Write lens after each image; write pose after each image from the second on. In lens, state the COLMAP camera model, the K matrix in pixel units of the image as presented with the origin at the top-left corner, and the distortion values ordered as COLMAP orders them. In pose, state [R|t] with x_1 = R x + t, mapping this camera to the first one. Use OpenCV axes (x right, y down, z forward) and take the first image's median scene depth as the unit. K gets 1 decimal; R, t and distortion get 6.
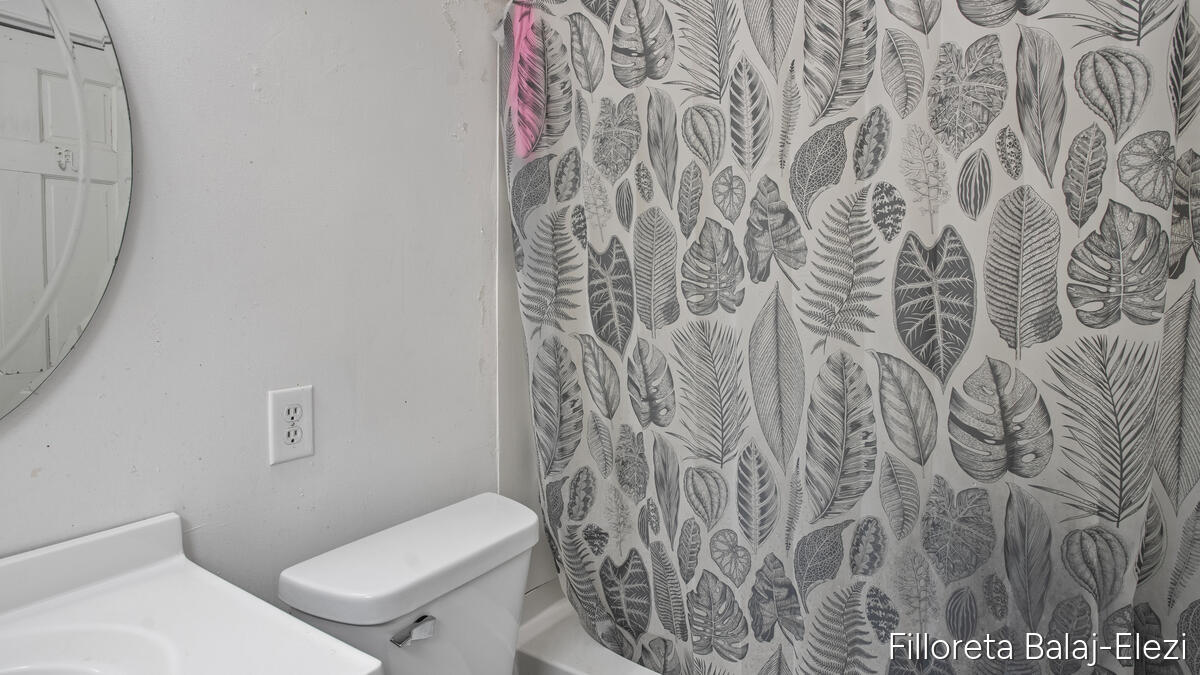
lens RADIAL K [[637.3, 0, 600.0], [0, 637.3, 337.5], [0, 0, 1]] dist [-0.040770, -0.000110]
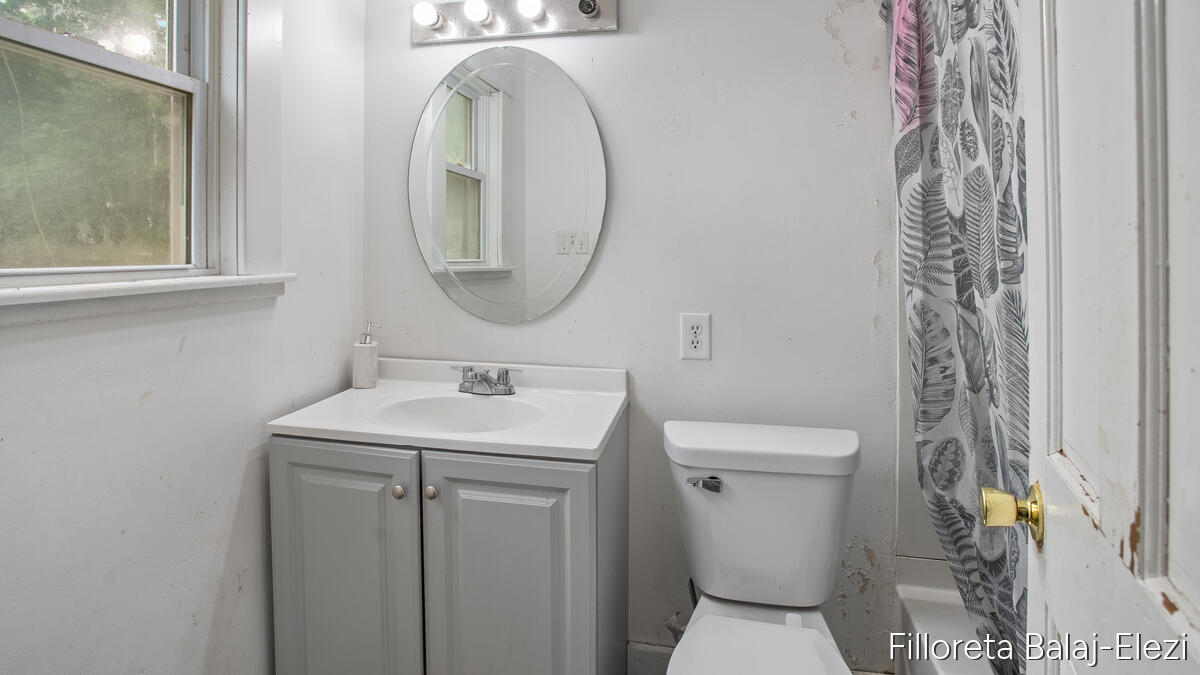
lens RADIAL K [[617.5, 0, 600.0], [0, 617.5, 337.5], [0, 0, 1]] dist [-0.000486, -0.000187]
pose [[0.365891, 0.131031, -0.921387, 0.686794], [-0.090086, 0.990376, 0.105068, -0.000069], [0.926287, 0.044561, 0.374174, 0.143445]]
